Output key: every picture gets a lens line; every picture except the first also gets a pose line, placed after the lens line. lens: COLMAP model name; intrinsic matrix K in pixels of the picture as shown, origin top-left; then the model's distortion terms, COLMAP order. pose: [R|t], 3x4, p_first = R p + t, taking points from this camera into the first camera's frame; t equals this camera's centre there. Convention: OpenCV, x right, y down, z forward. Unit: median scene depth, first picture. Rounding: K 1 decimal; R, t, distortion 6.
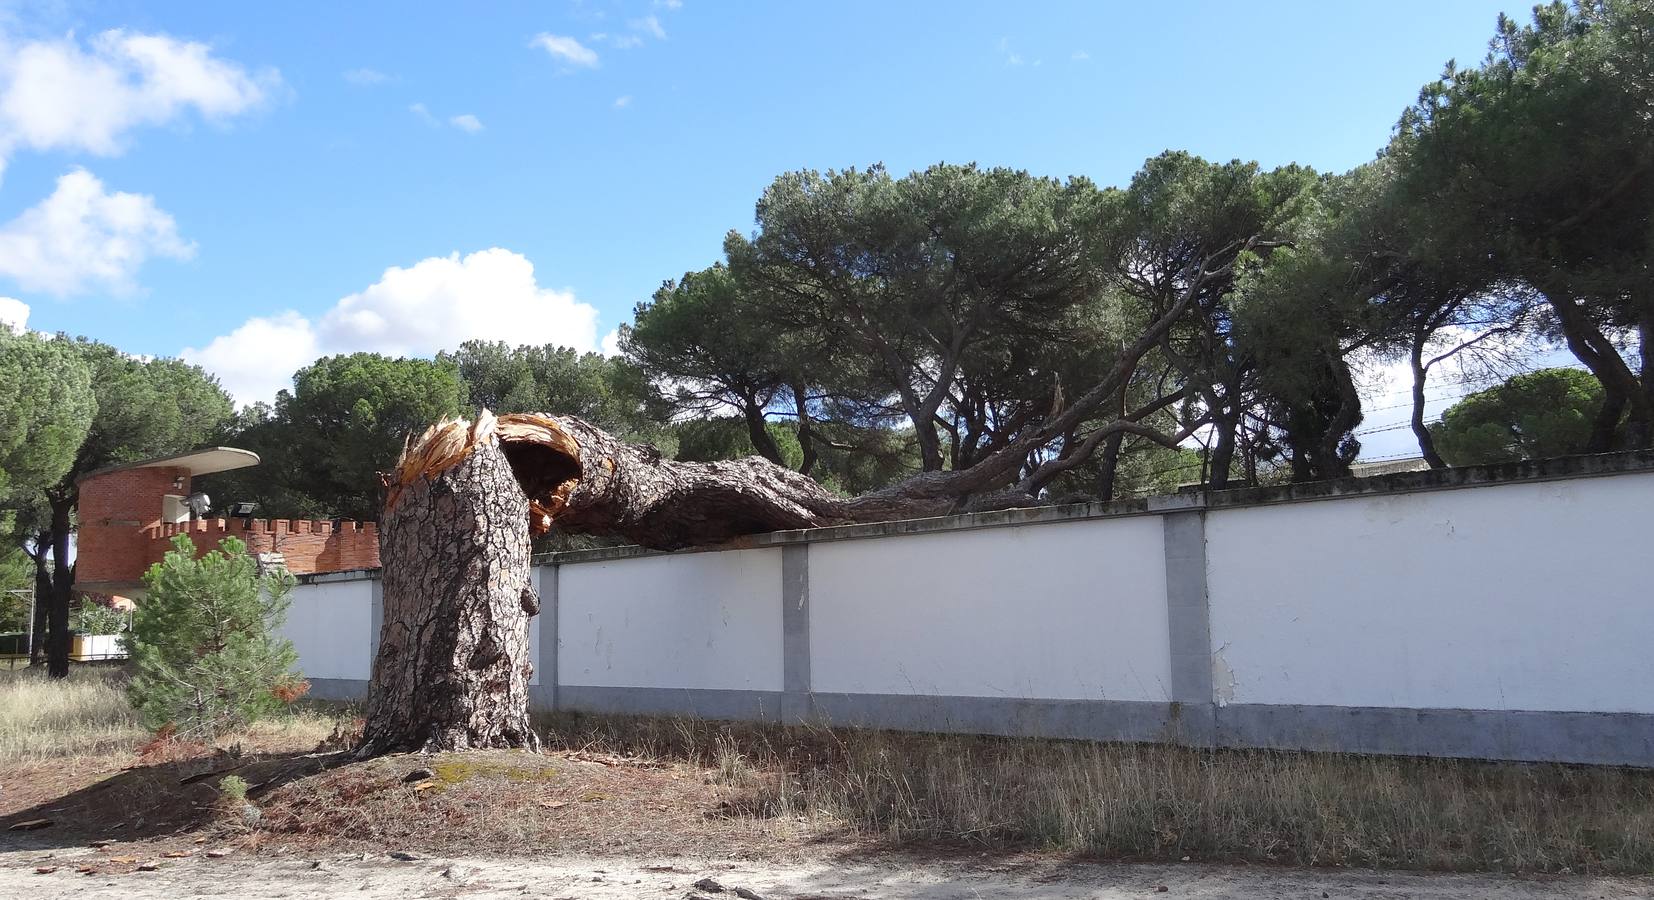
lens RADIAL K [[1278.1, 0, 885.6], [0, 1278.1, 472.8], [0, 0, 1]] dist [0.002707, 0.006302]
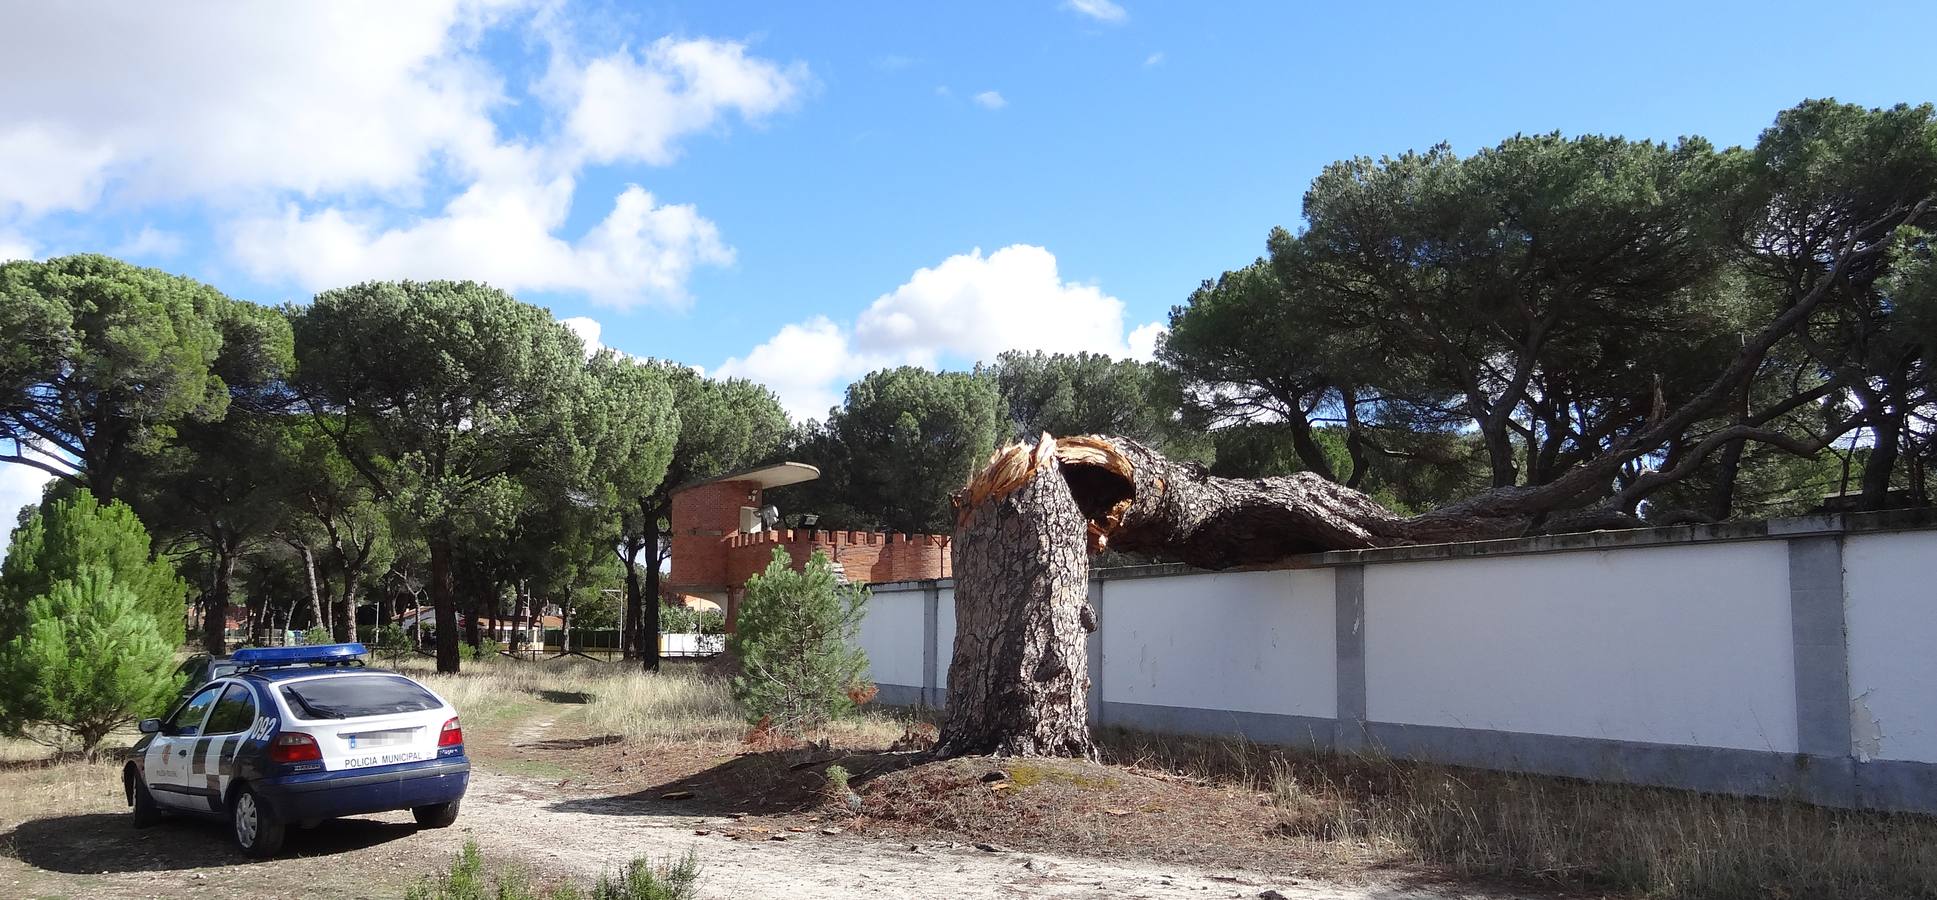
lens RADIAL K [[1373.4, 0, 967.8], [0, 1373.4, 515.3], [0, 0, 1]] dist [-0.004620, 0.001330]
pose [[0.944209, 0.005054, -0.329307, -0.004003], [0.003395, 0.999680, 0.025077, -0.011198], [0.329328, -0.024796, 0.943890, -0.081116]]
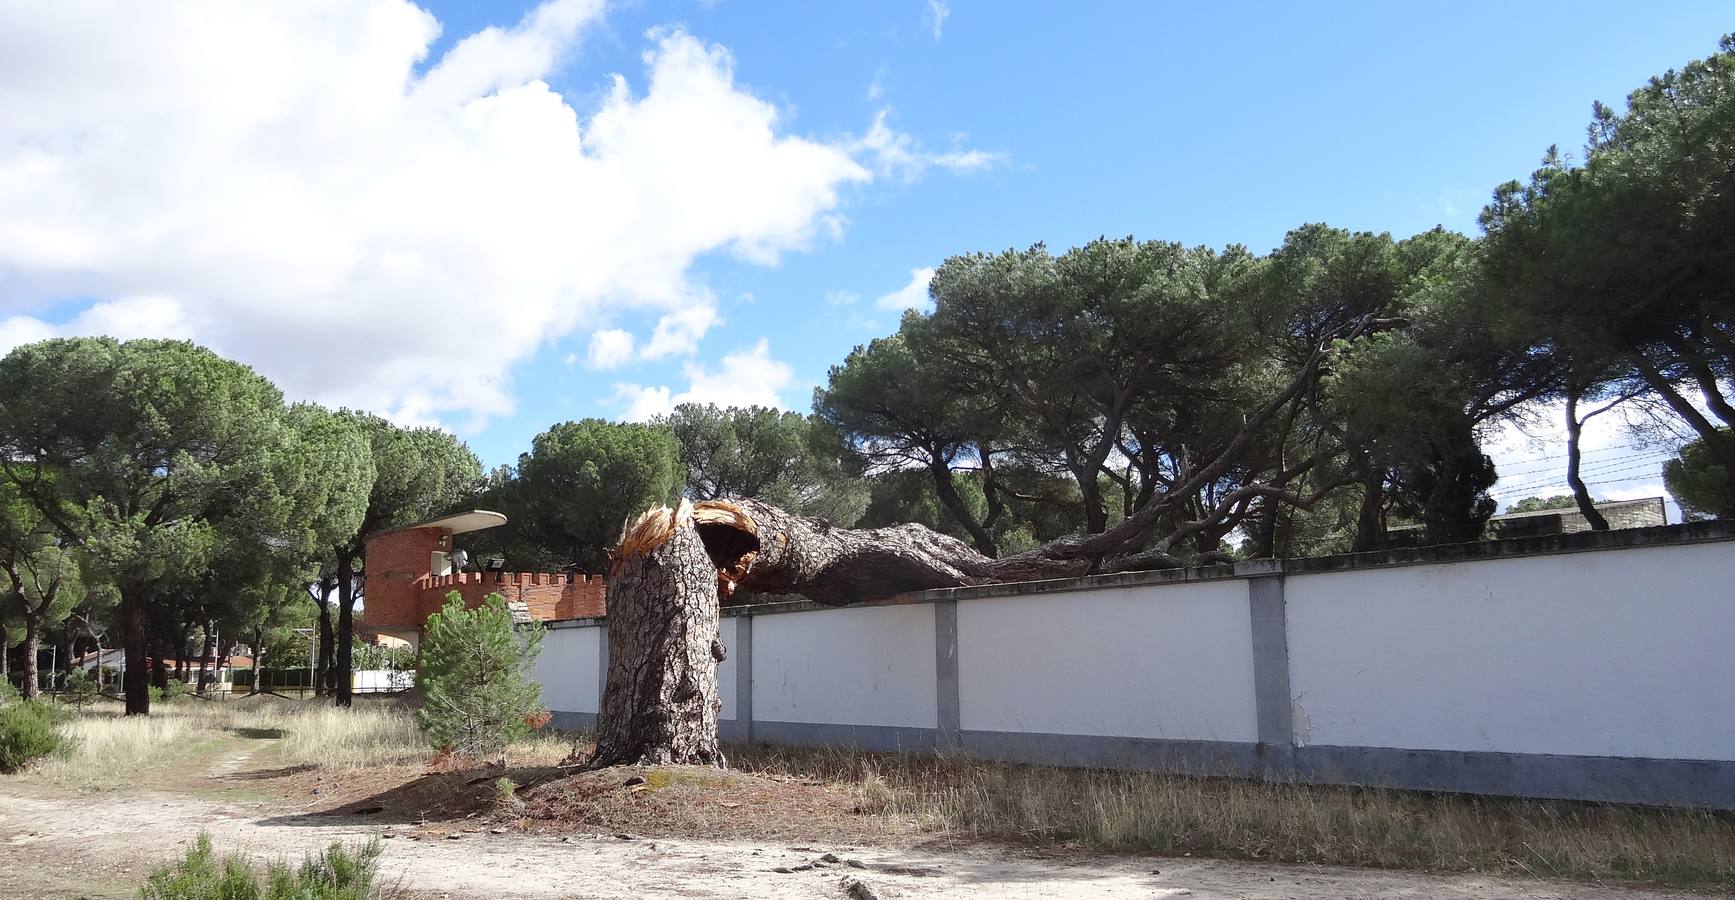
lens RADIAL K [[1293.6, 0, 843.0], [0, 1293.6, 472.8], [0, 0, 1]] dist [-0.008866, 0.029219]
pose [[0.981047, -0.016758, -0.193042, 0.094179], [0.010571, 0.999398, -0.033033, -0.031680], [0.193479, 0.030366, 0.980634, -0.241052]]
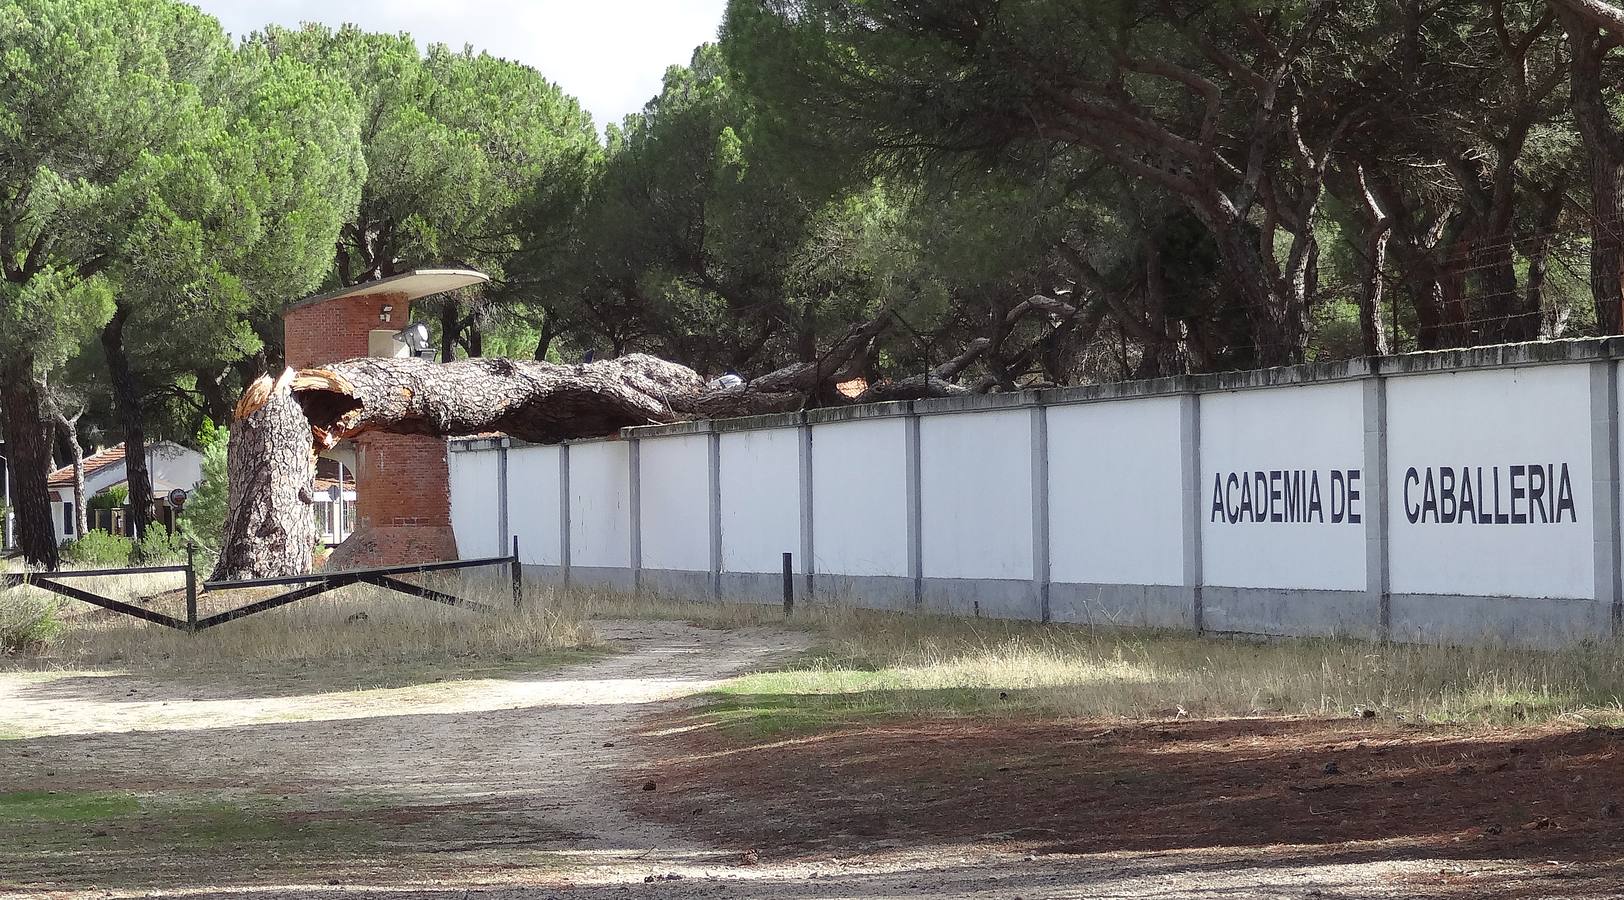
lens RADIAL K [[4900.1, 0, 812.0], [0, 4900.1, 450.0], [0, 0, 1]] dist [-0.031602, -0.116465]
pose [[0.835196, 0.005079, -0.549928, 3.498043], [0.057287, 0.993714, 0.096180, -0.489864], [0.546960, -0.111833, 0.829655, -3.588196]]
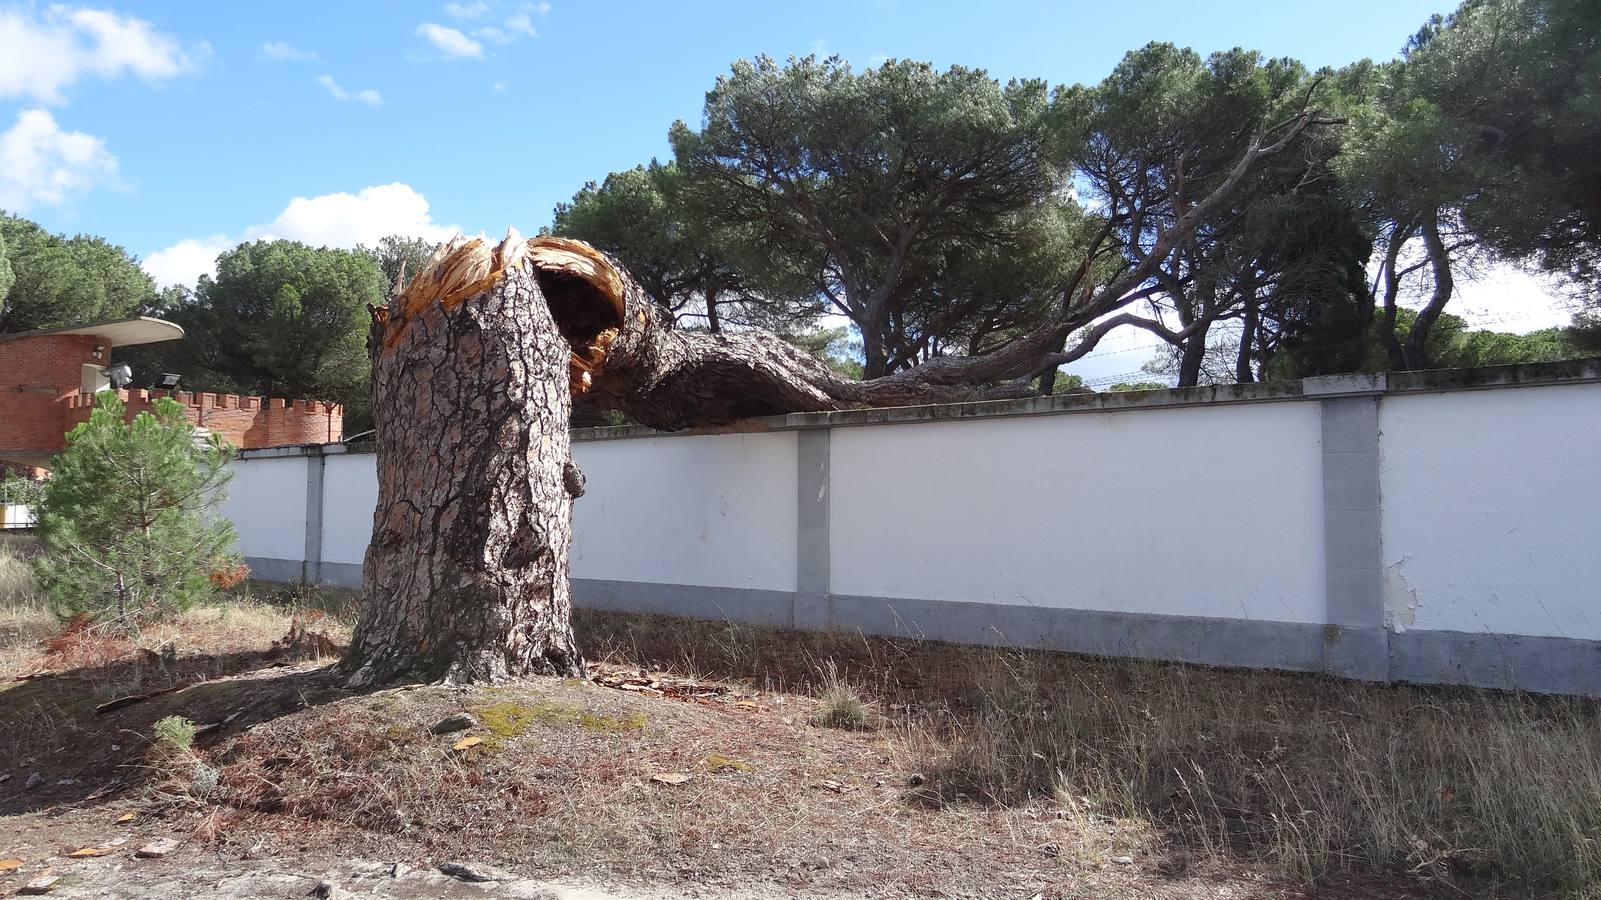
lens RADIAL K [[1102.2, 0, 801.2], [0, 1102.2, 445.6], [0, 0, 1]] dist [0.003940, 0.004470]
pose [[0.997493, 0.034011, 0.062057, -0.182827], [-0.037224, 0.997985, 0.051384, 0.041341], [-0.060184, -0.053565, 0.996749, 0.335355]]
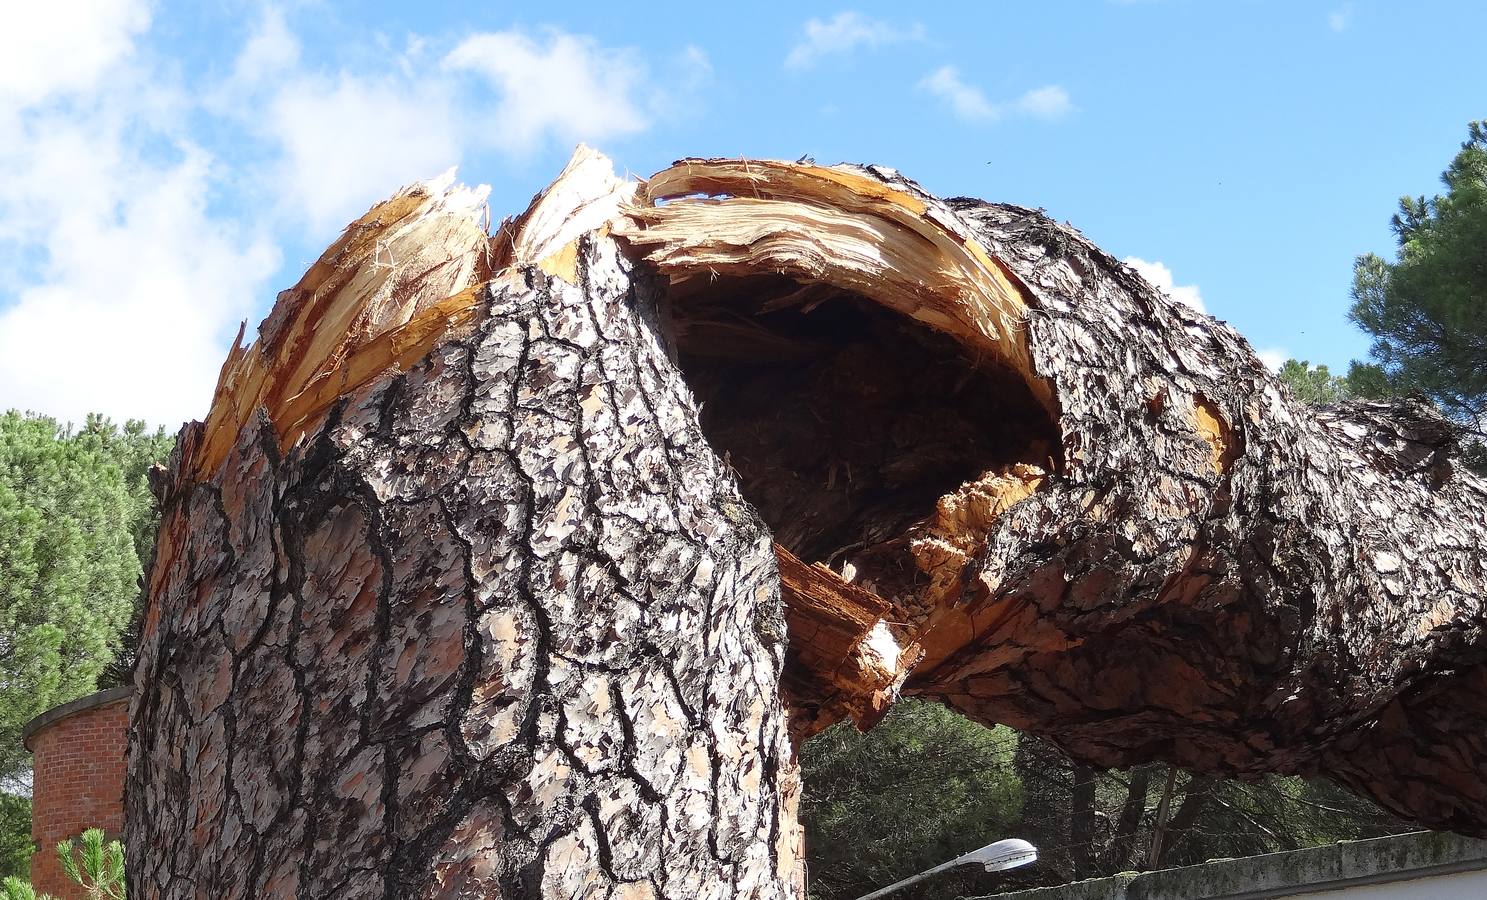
lens RADIAL K [[3054.4, 0, 681.0], [0, 3054.4, 449.1], [0, 0, 1]] dist [-0.012530, 0.151206]
pose [[0.904013, -0.079815, -0.419989, -0.088748], [0.041836, 0.994219, -0.098890, 0.054452], [0.425453, 0.071827, 0.902125, 0.563401]]
